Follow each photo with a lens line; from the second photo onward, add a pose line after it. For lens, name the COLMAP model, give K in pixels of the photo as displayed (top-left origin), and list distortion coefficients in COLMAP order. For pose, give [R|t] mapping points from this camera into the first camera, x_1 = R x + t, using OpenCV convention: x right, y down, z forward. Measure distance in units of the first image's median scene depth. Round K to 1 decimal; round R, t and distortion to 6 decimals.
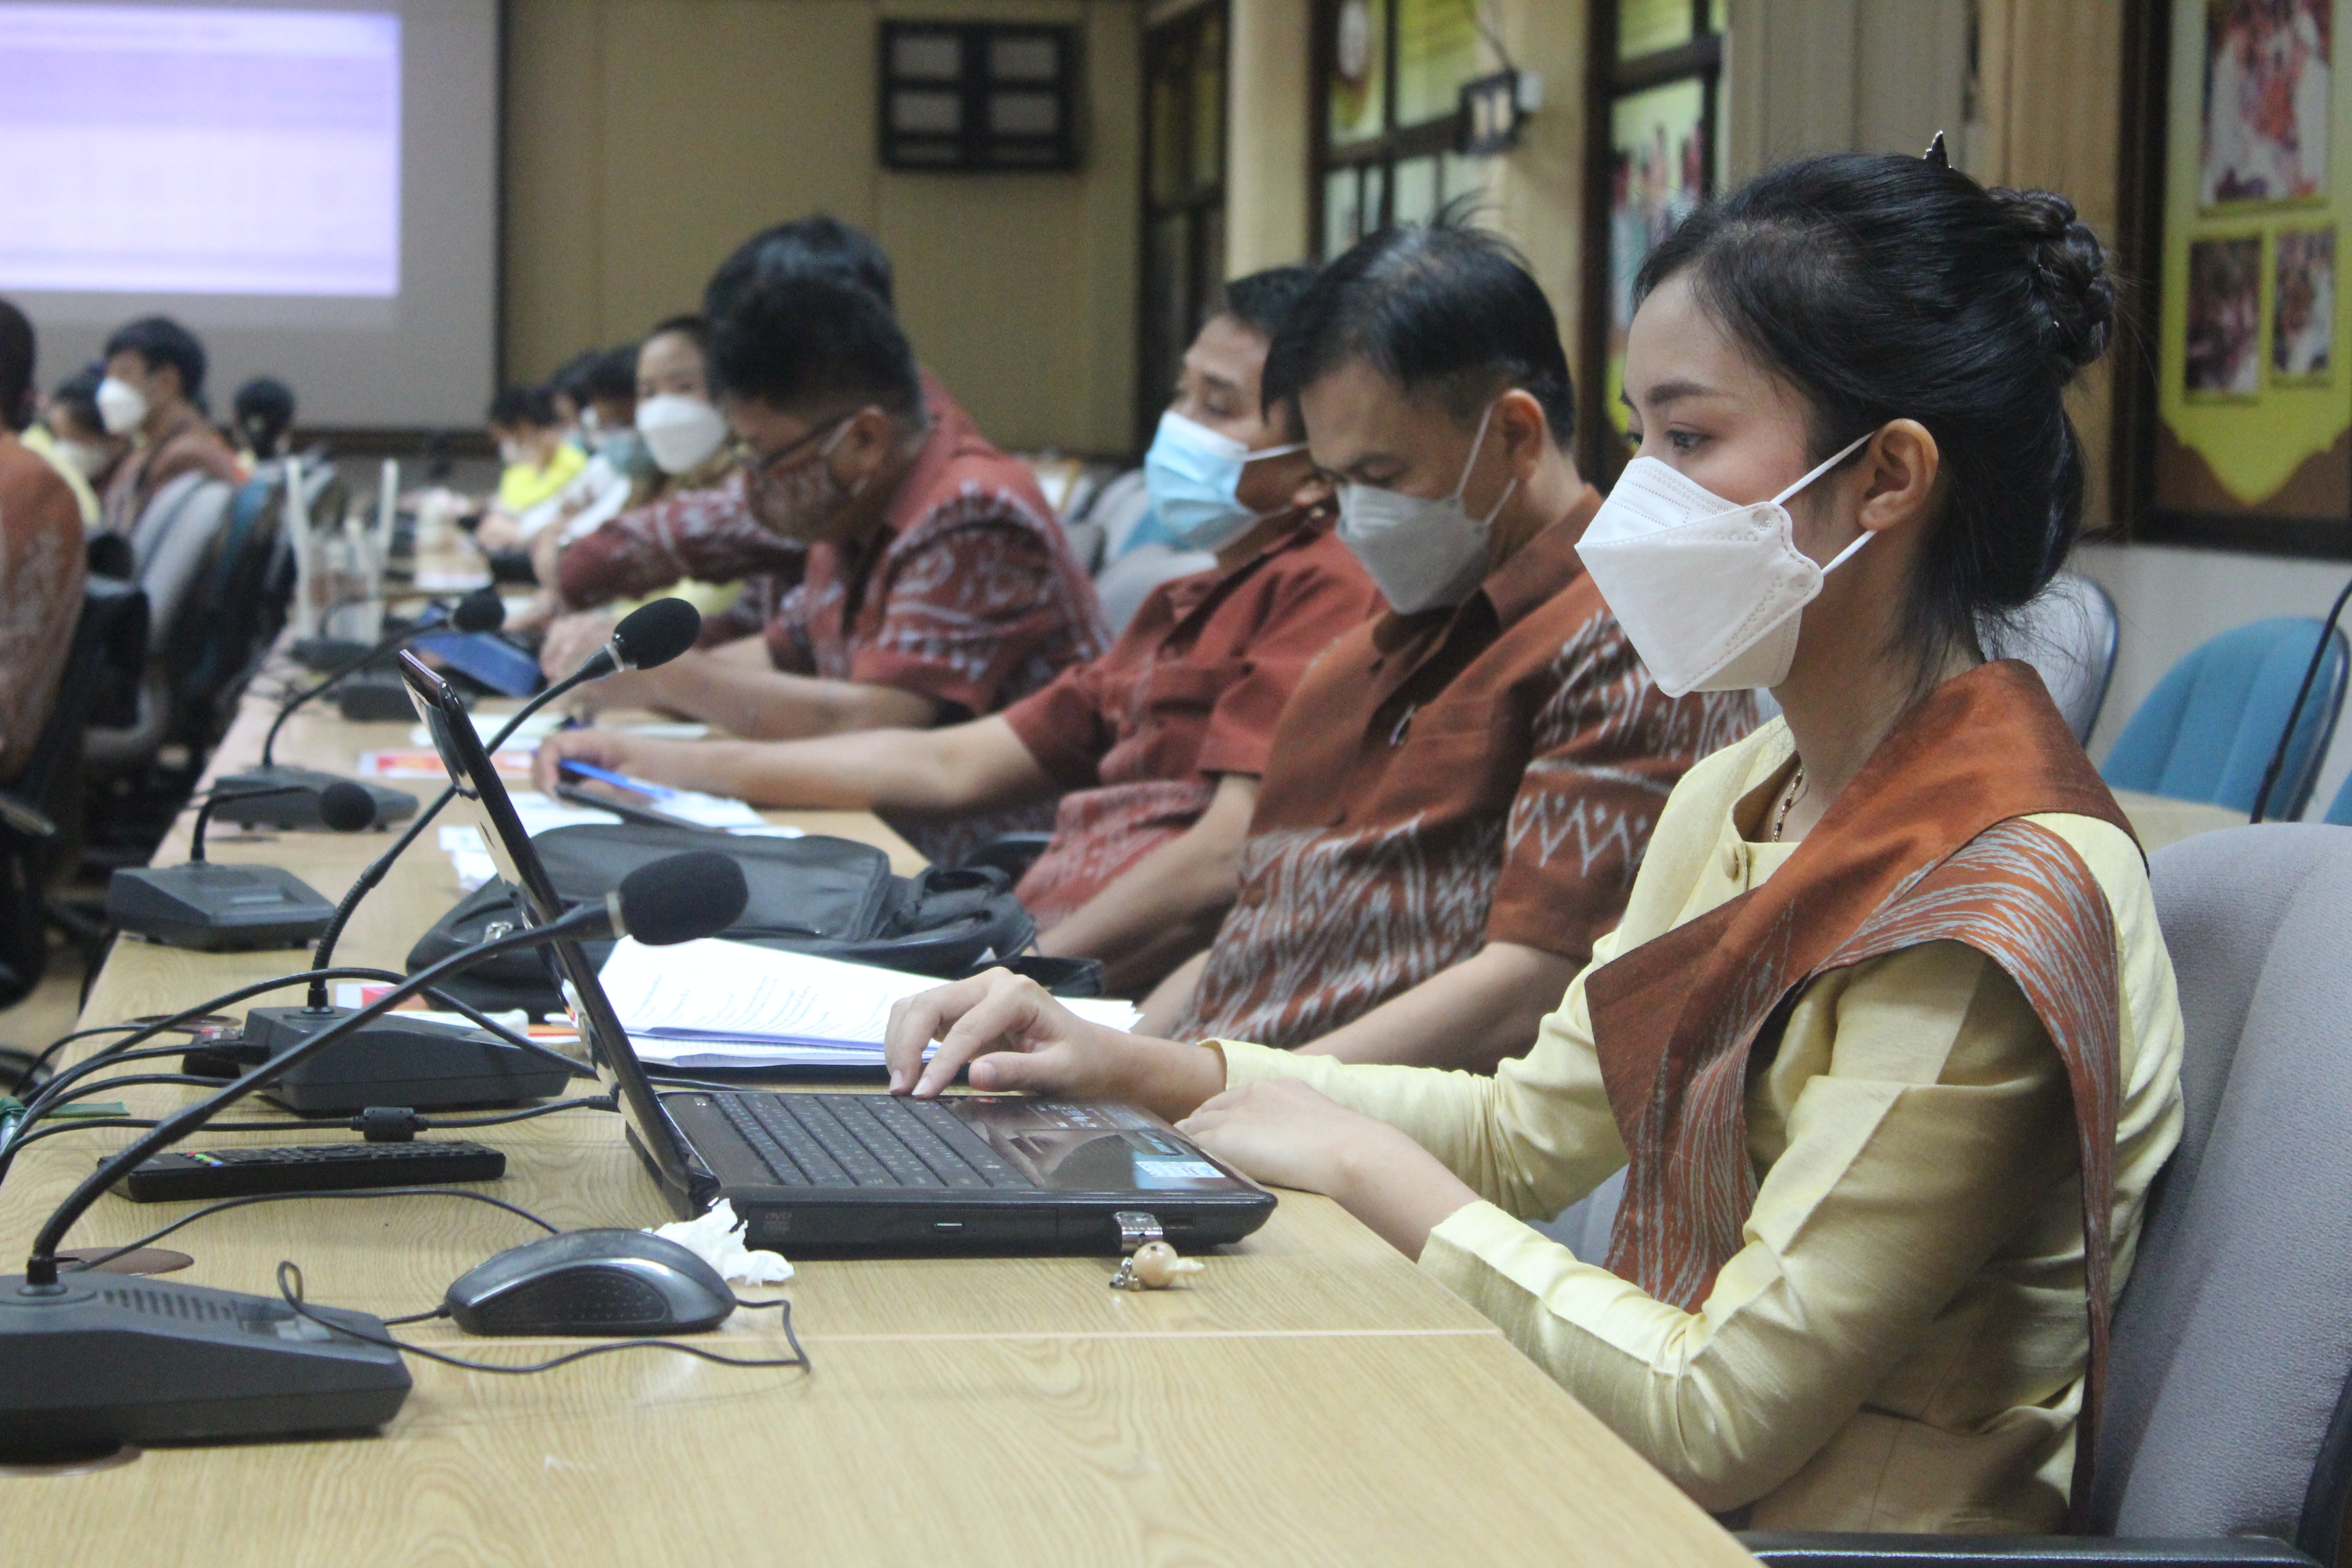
lens RADIAL K [[5180.1, 0, 1175.1], [0, 5180.1, 792.5], [0, 0, 1]] dist [0.012828, 0.000000]
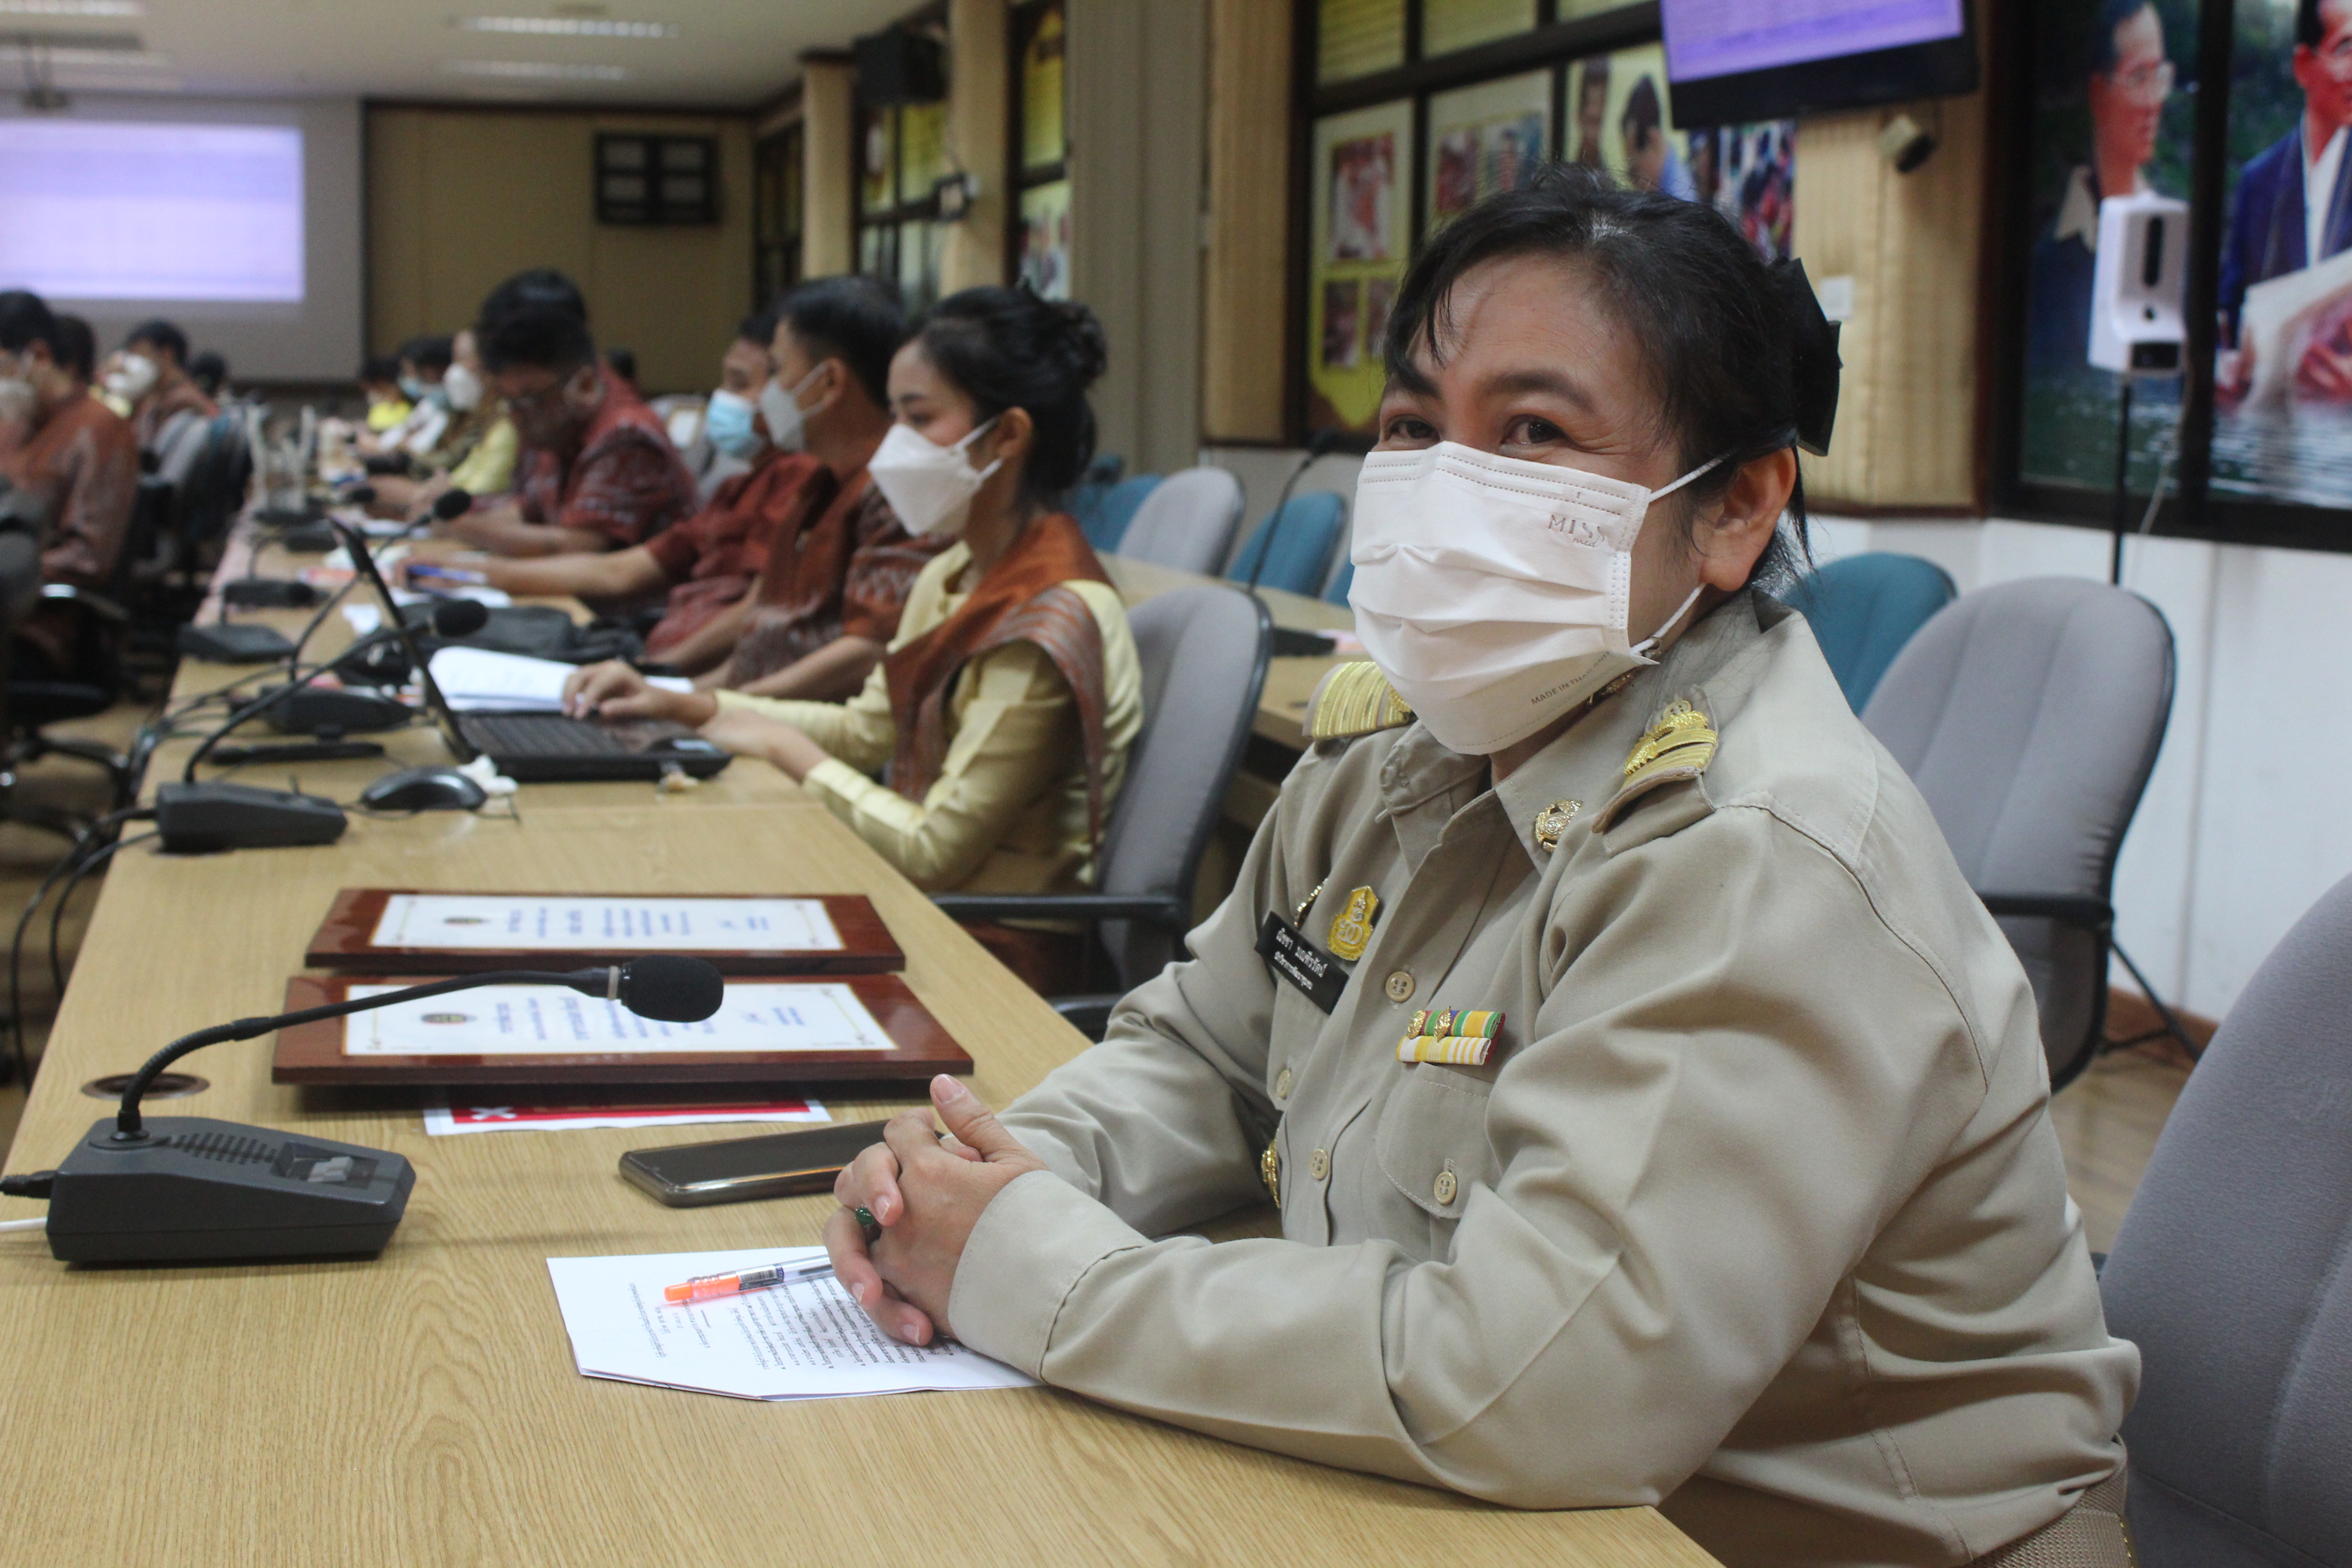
lens RADIAL K [[3203.1, 0, 1114.7], [0, 3203.1, 746.4], [0, 0, 1]] dist [-0.035460, 0.000000]
pose [[0.995047, -0.011636, 0.098723, 0.032444], [0.007092, 0.998905, 0.046251, 0.007546], [-0.099153, -0.045322, 0.994040, -0.276469]]
